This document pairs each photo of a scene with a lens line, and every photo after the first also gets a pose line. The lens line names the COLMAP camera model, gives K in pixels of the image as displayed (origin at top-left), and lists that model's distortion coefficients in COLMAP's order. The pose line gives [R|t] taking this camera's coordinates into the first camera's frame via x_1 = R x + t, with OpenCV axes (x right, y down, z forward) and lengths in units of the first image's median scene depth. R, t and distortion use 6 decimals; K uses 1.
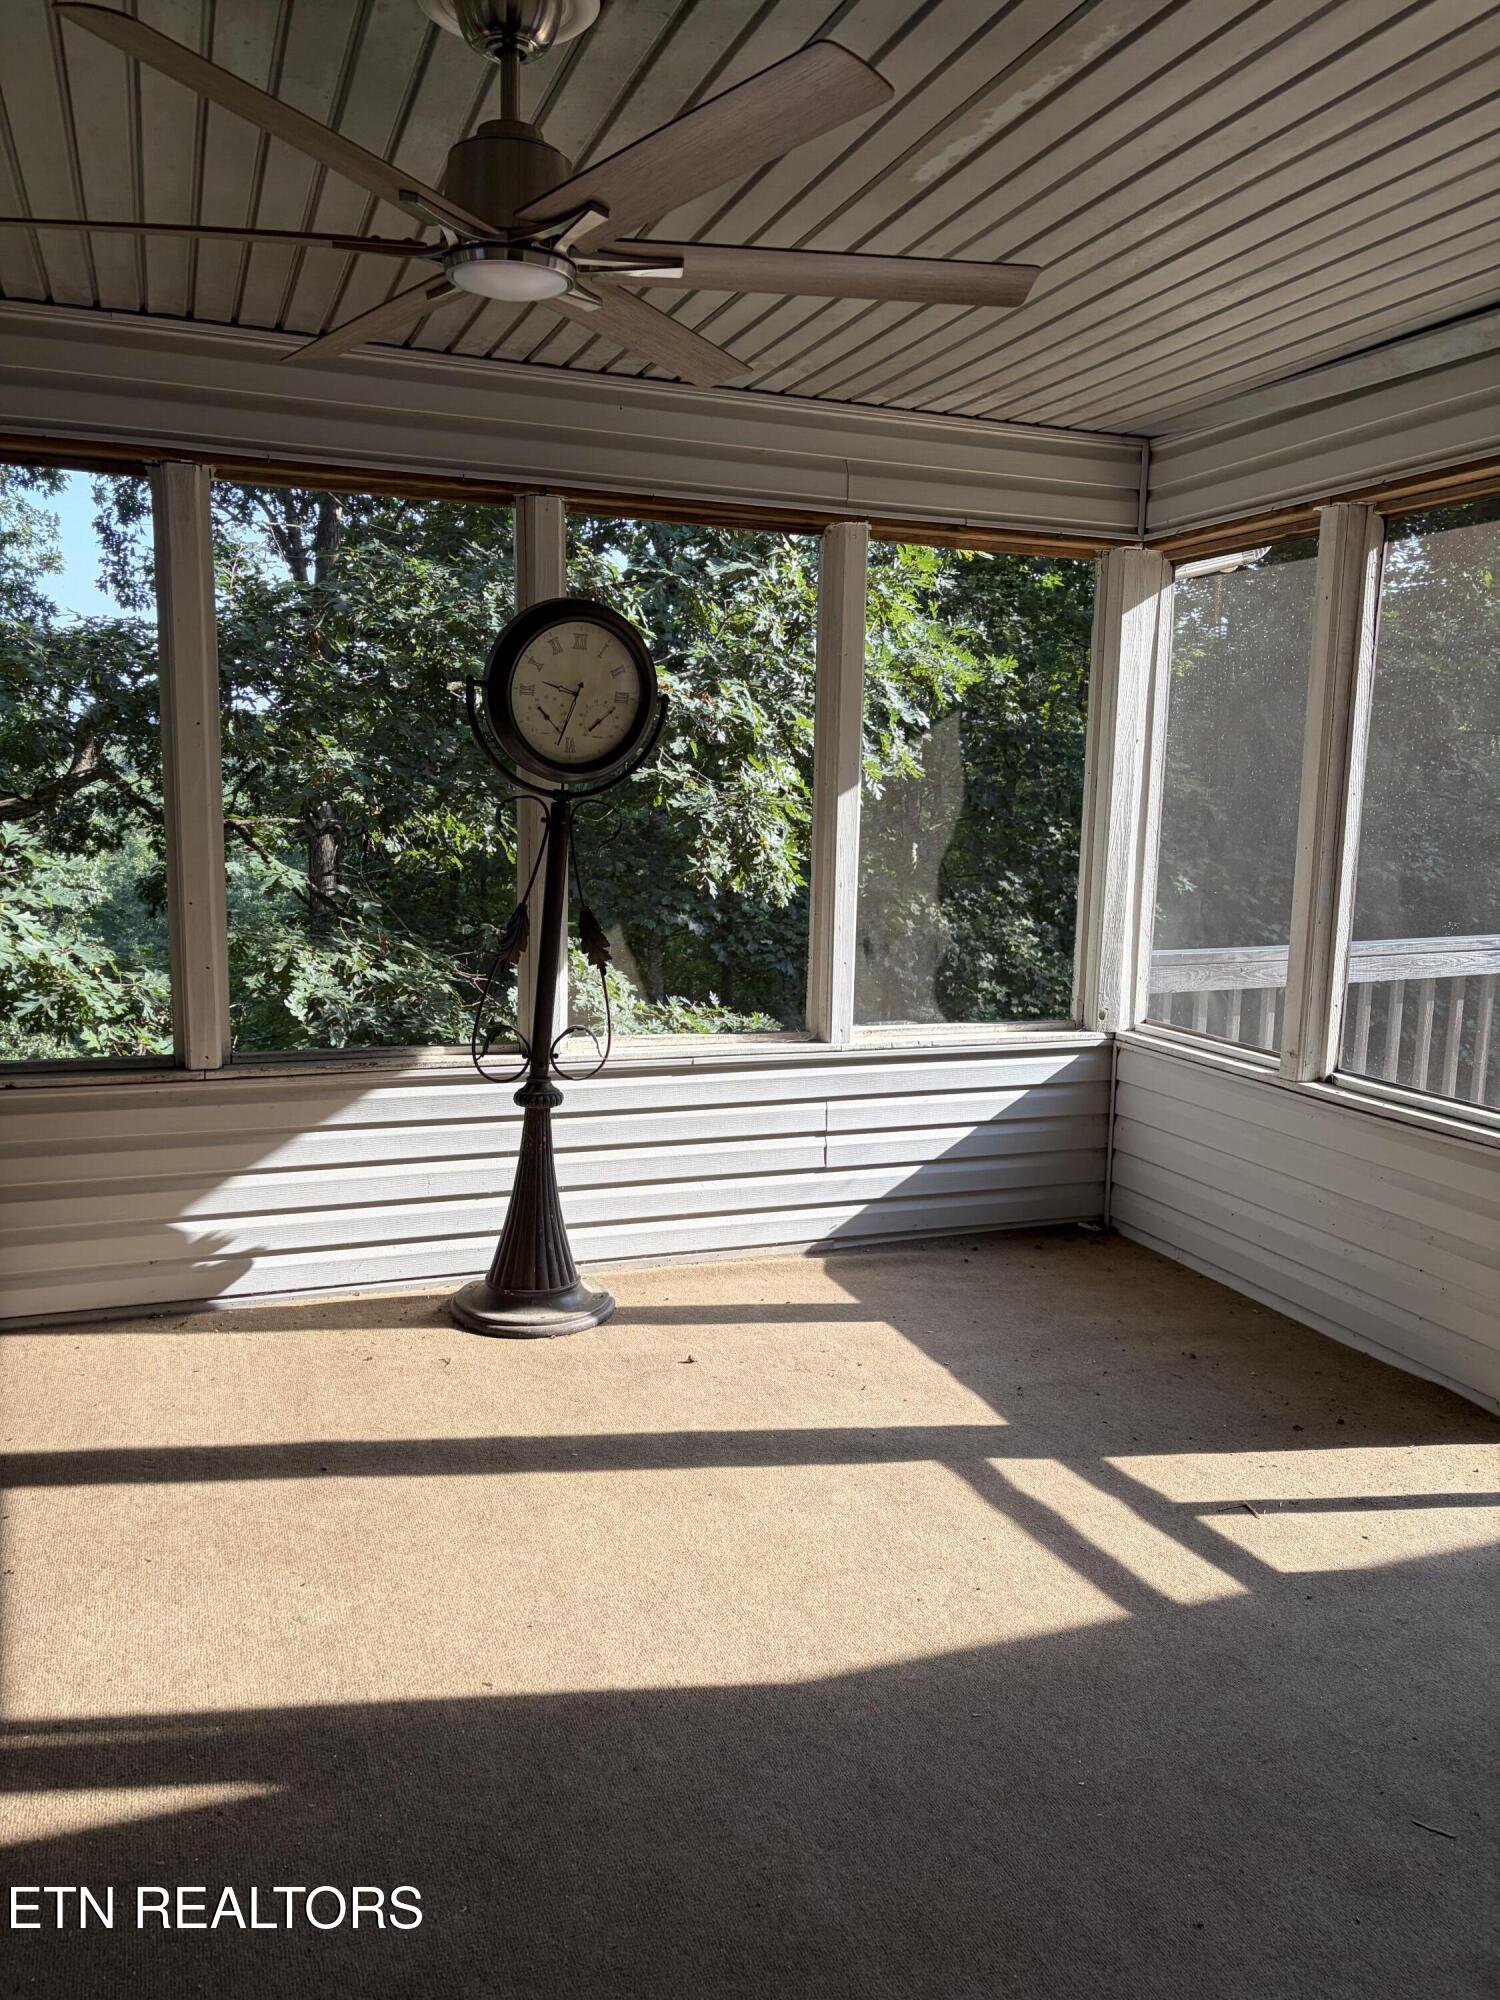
lens RADIAL K [[1493.4, 0, 750.0], [0, 1493.4, 1000.0], [0, 0, 1]] dist [0.006246, 0.001215]
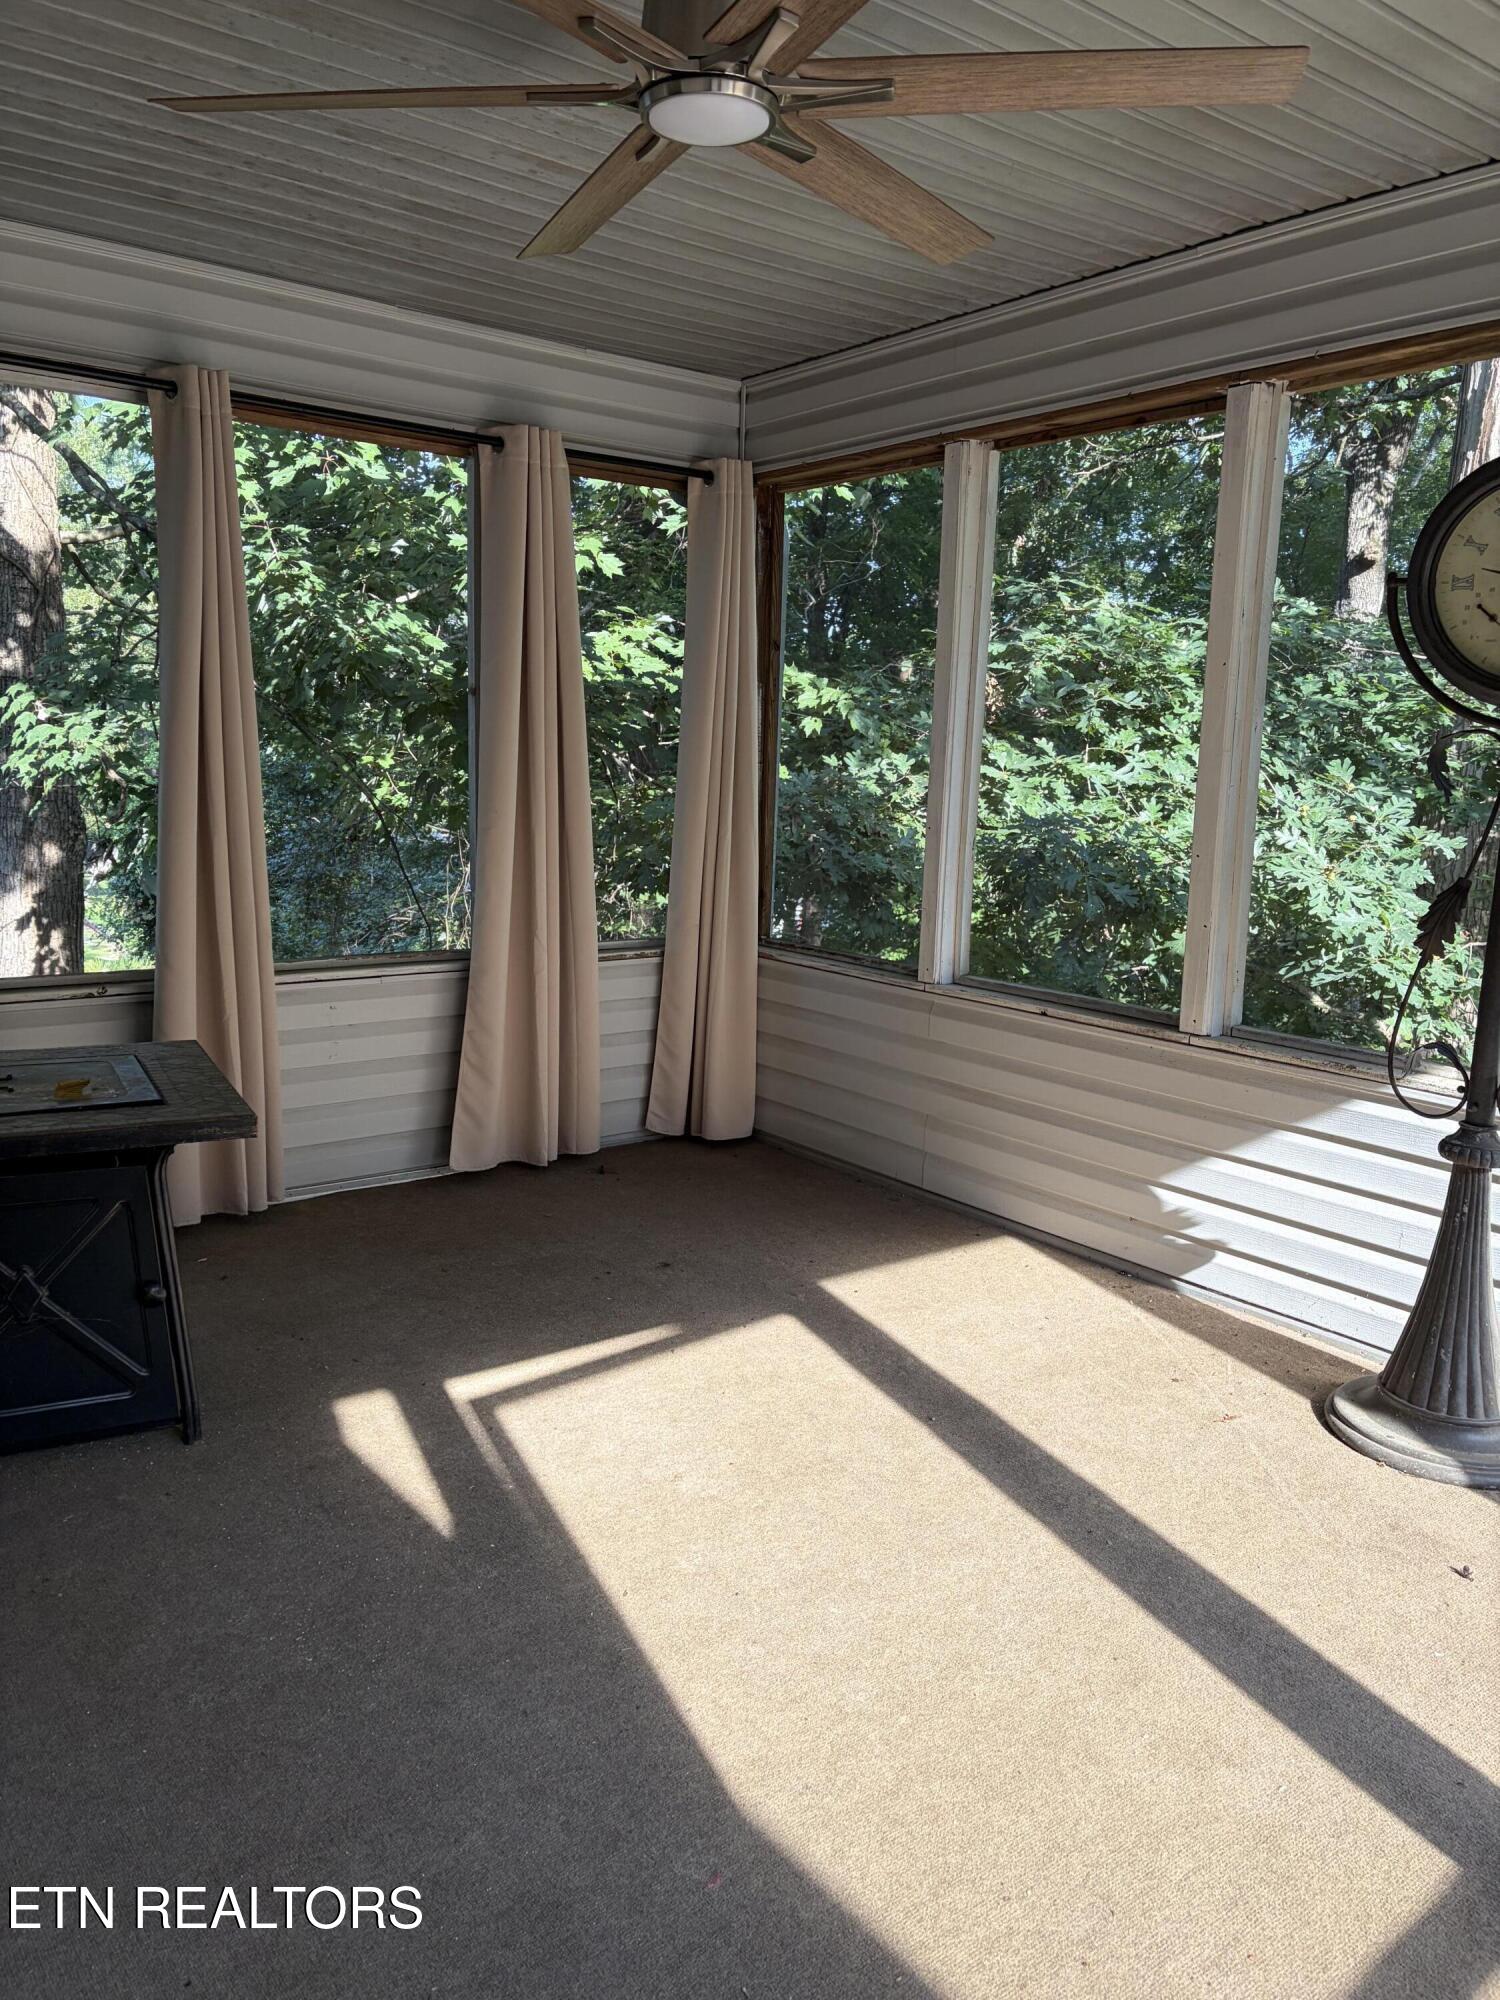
lens RADIAL K [[1493.4, 0, 750.0], [0, 1493.4, 1000.0], [0, 0, 1]] dist [0.006246, 0.001215]
pose [[0.292741, 0.137982, -0.946184, 0.437787], [-0.161427, 0.982462, 0.093328, -0.017810], [0.942467, 0.125419, 0.309881, 0.438501]]
